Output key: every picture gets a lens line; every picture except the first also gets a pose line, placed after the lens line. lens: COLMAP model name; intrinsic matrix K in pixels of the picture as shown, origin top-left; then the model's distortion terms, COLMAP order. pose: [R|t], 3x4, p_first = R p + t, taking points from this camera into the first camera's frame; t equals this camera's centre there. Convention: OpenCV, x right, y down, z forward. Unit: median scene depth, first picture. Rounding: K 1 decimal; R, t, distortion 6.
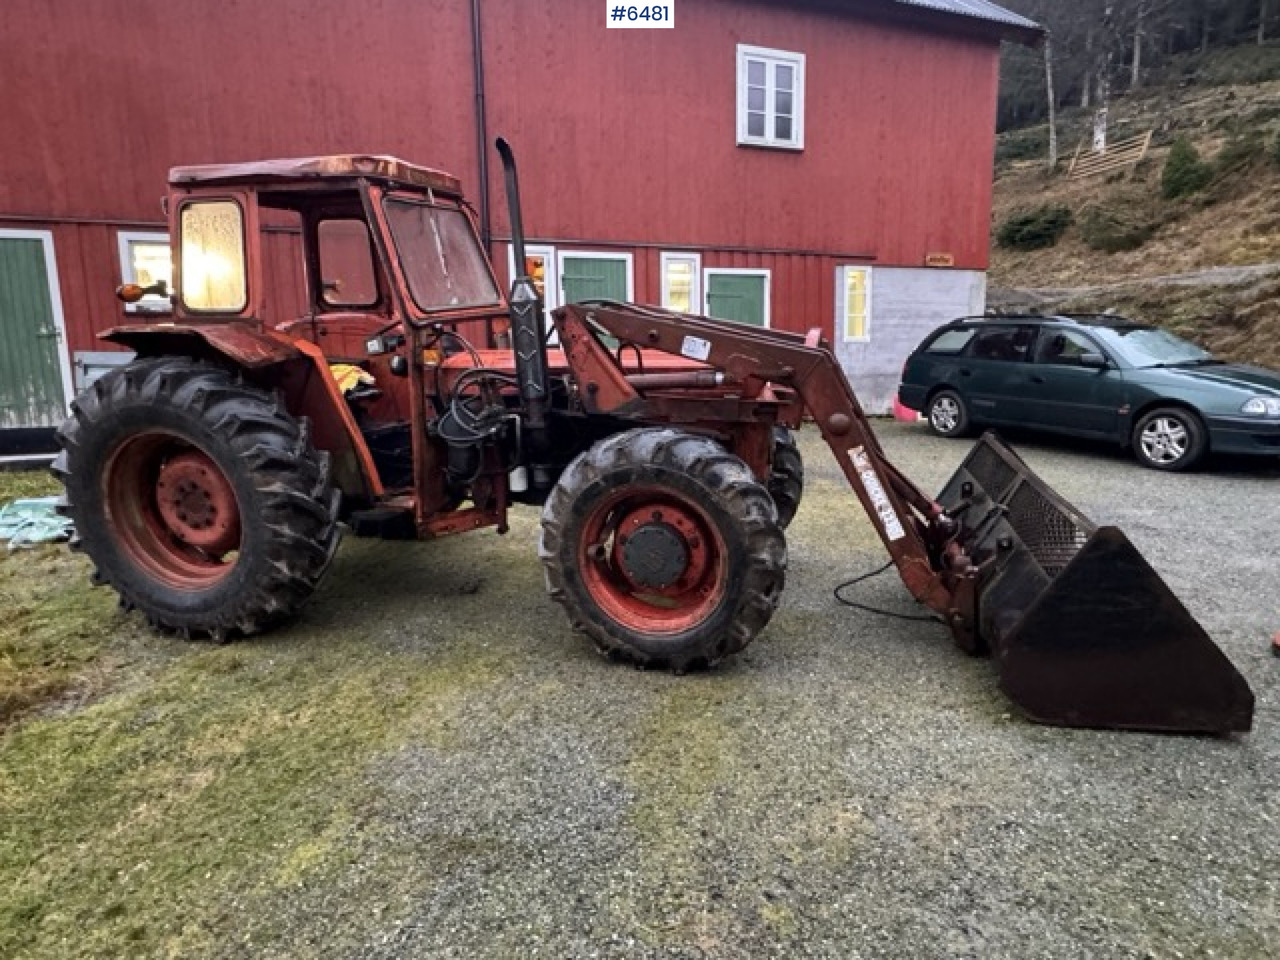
lens RADIAL K [[741.0, 0, 636.5], [0, 741.0, 477.6], [0, 0, 1]] dist [-0.002369, 0.000598]
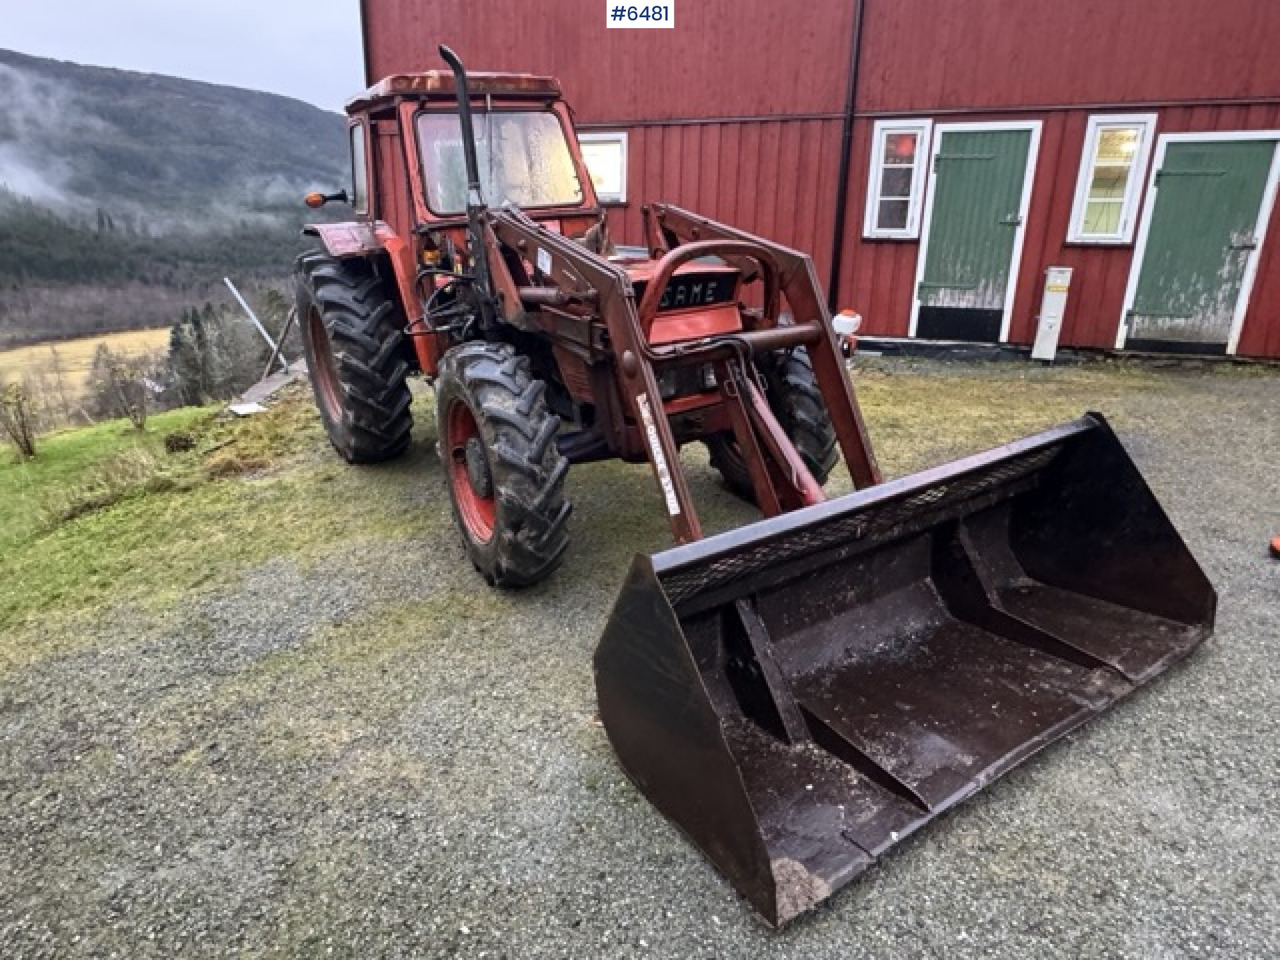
lens RADIAL K [[741.0, 0, 636.7], [0, 741.0, 480.3], [0, 0, 1]] dist [-0.002369, 0.000598]
pose [[0.735400, 0.235520, -0.635388, 0.768676], [-0.136193, 0.969894, 0.201882, -0.104327], [0.663806, -0.061929, 0.745336, 0.341377]]
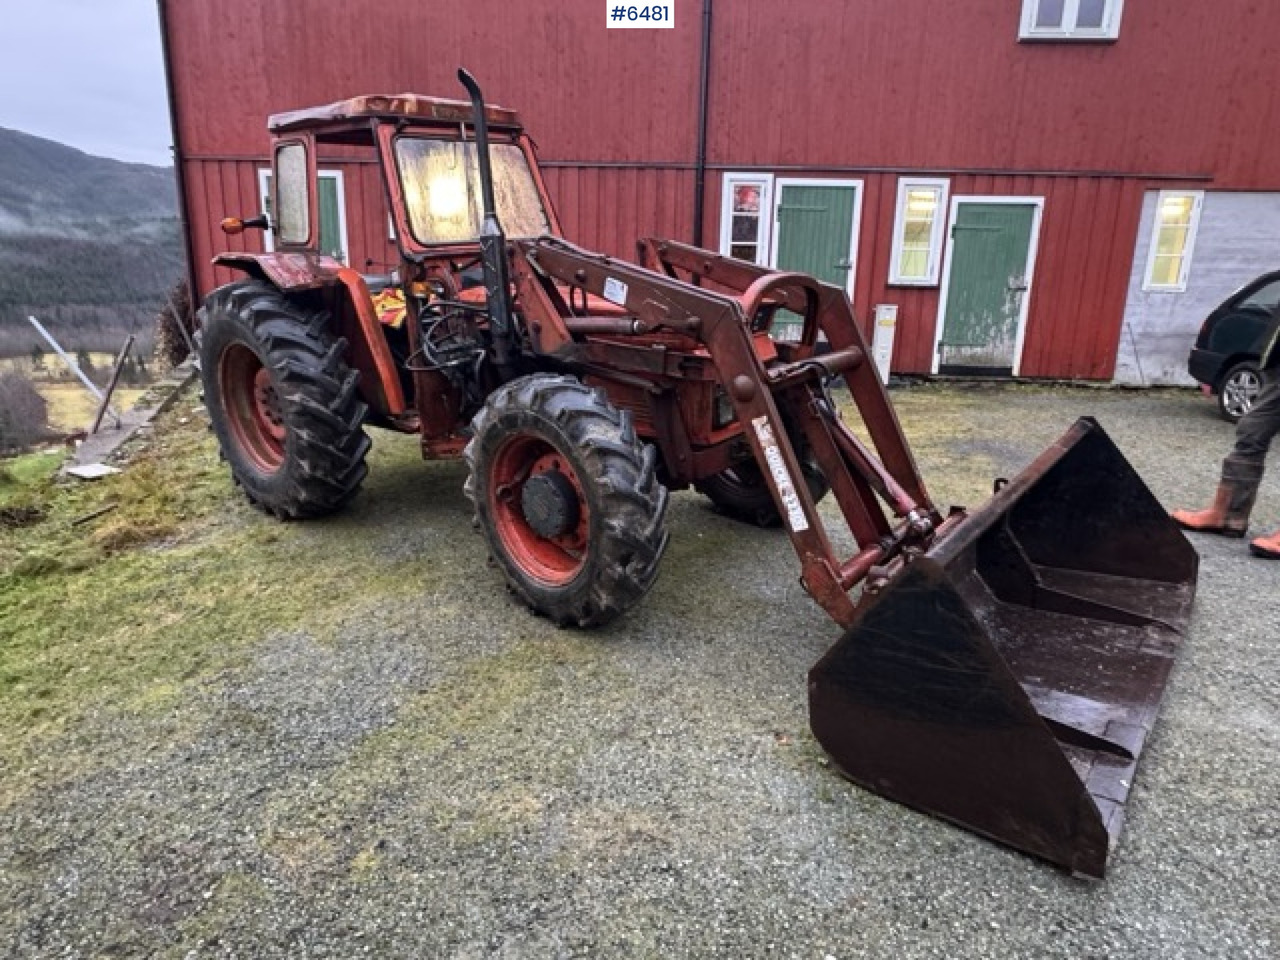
lens RADIAL K [[741.0, 0, 639.6], [0, 741.0, 483.1], [0, 0, 1]] dist [-0.002369, 0.000598]
pose [[0.903430, 0.146039, -0.403097, 0.481274], [-0.107299, 0.987294, 0.117210, -0.046678], [0.415092, -0.062639, 0.907620, 0.147868]]
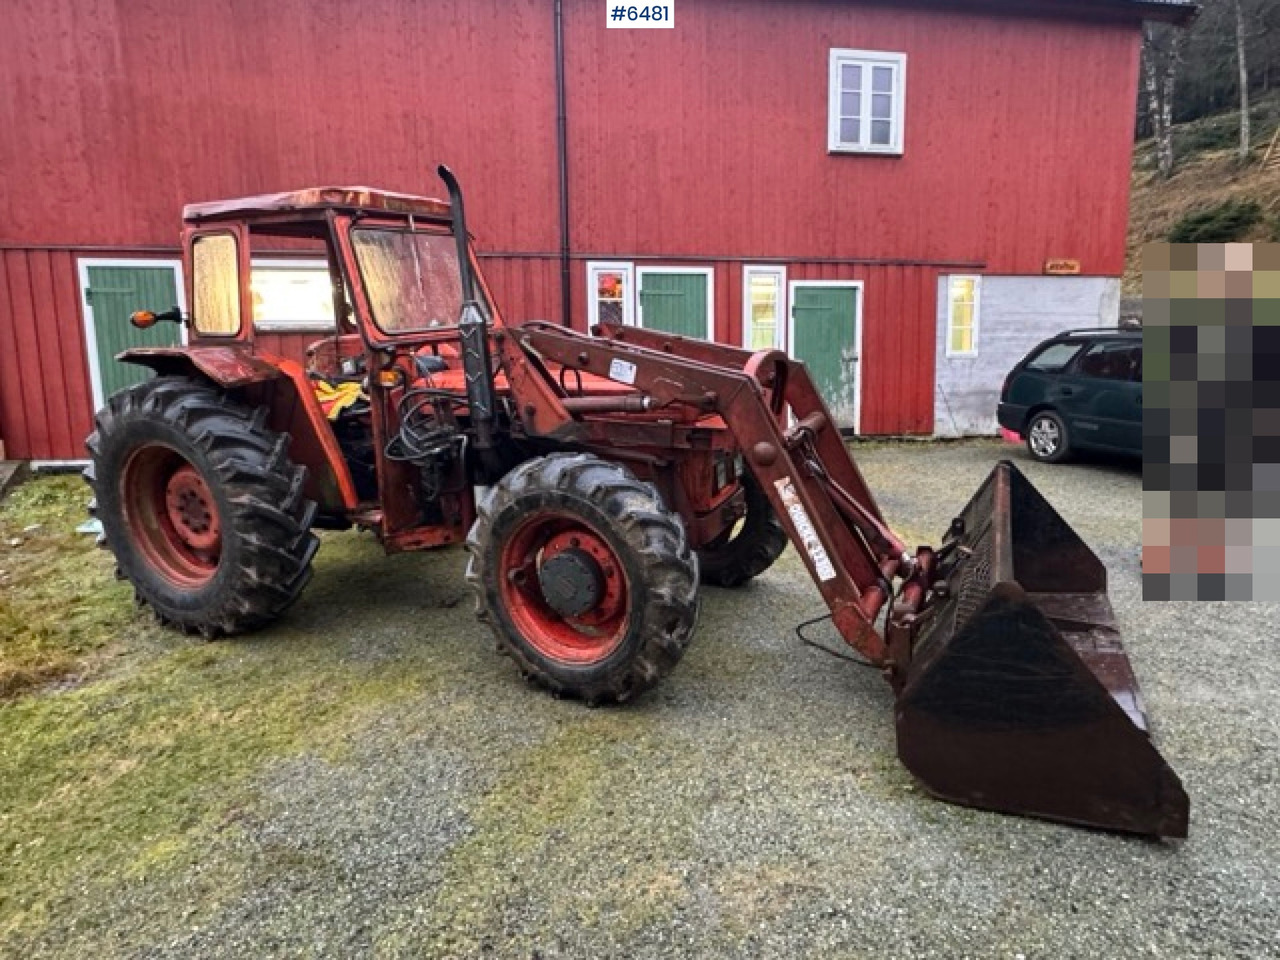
lens RADIAL K [[741.0, 0, 642.9], [0, 741.0, 479.9], [0, 0, 1]] dist [-0.002369, 0.000598]
pose [[0.982495, 0.030755, -0.183733, 0.269838], [-0.032906, 0.999421, -0.008669, -0.023361], [0.183360, 0.014563, 0.982938, 0.048157]]
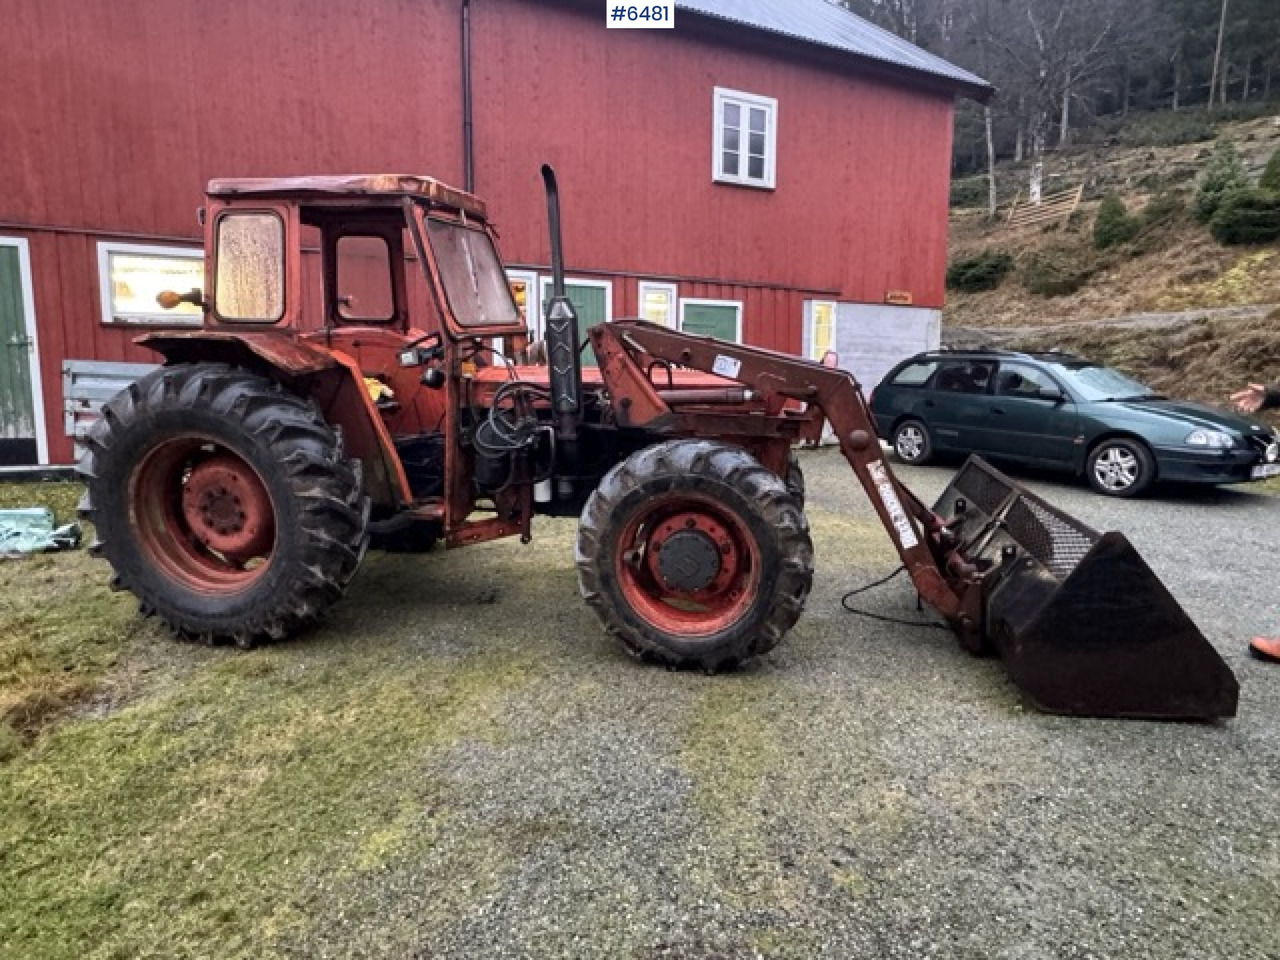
lens RADIAL K [[741.0, 0, 636.5], [0, 741.0, 480.7], [0, 0, 1]] dist [-0.002369, 0.000598]
pose [[0.997482, 0.014322, 0.069461, -0.113270], [-0.011859, 0.999291, -0.035746, 0.027302], [-0.069924, 0.034832, 0.996944, -0.046174]]
